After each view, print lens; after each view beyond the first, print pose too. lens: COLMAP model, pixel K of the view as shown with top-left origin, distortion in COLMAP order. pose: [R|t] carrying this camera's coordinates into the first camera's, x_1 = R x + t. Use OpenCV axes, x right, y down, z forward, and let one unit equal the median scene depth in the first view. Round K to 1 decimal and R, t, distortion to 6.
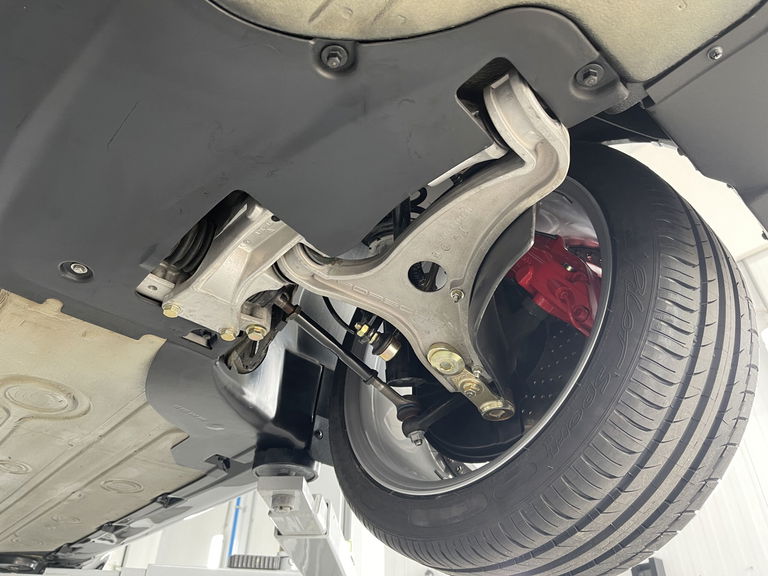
lens RADIAL K [[596.0, 0, 383.8], [0, 596.0, 286.4], [0, 0, 1]] dist [0.017441, -0.033883]
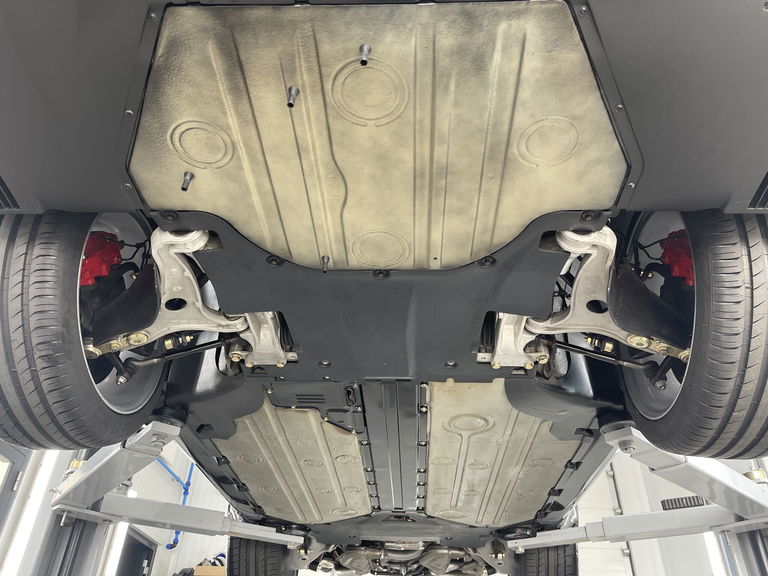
lens RADIAL K [[596.0, 0, 383.5], [0, 596.0, 289.5], [0, 0, 1]] dist [0.017441, -0.033883]
pose [[0.712203, -0.396323, -0.579392, 0.587168], [0.401350, 0.907062, -0.127112, -0.081787], [0.575922, -0.142010, 0.805076, -0.737324]]
